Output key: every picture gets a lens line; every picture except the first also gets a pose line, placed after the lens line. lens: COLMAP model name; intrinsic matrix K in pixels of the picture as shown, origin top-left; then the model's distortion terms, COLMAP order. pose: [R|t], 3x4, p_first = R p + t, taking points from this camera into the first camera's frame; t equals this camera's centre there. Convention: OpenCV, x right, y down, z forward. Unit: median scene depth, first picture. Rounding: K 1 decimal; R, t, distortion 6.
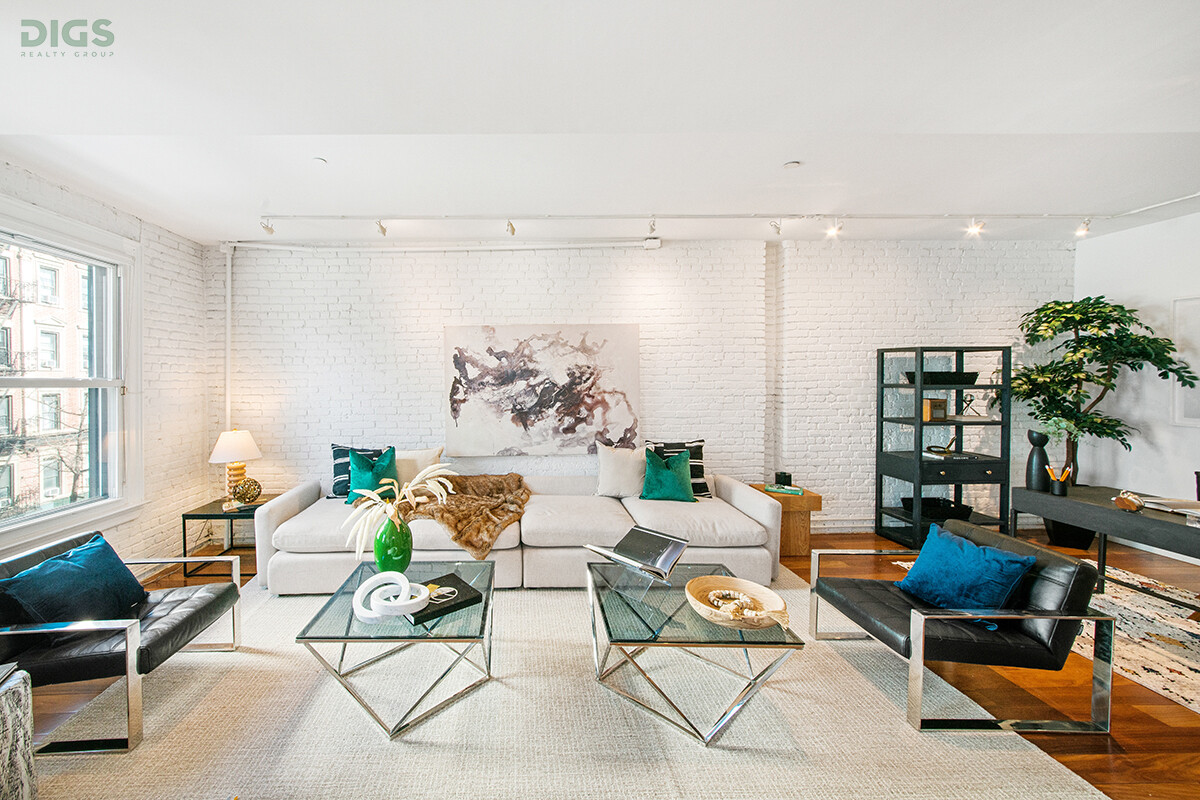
lens RADIAL K [[446.1, 0, 599.9], [0, 446.1, 377.5], [0, 0, 1]] dist [-0.008137, -0.000006]
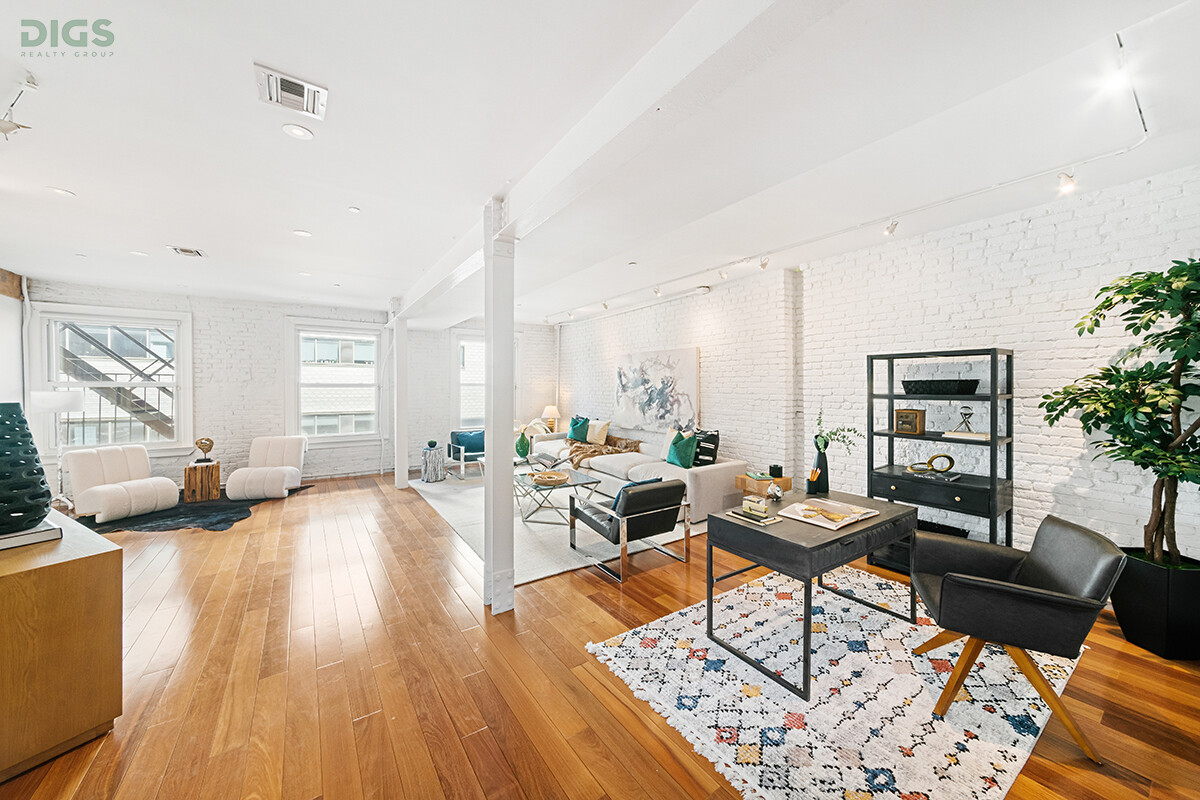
lens RADIAL K [[427.7, 0, 601.0], [0, 427.7, 382.9], [0, 0, 1]] dist [0.000060, -0.000008]
pose [[0.551950, 0.003608, -0.833870, 1.078202], [-0.008915, 0.999959, -0.001575, 0.000178], [0.833830, 0.008303, 0.551959, -0.021242]]
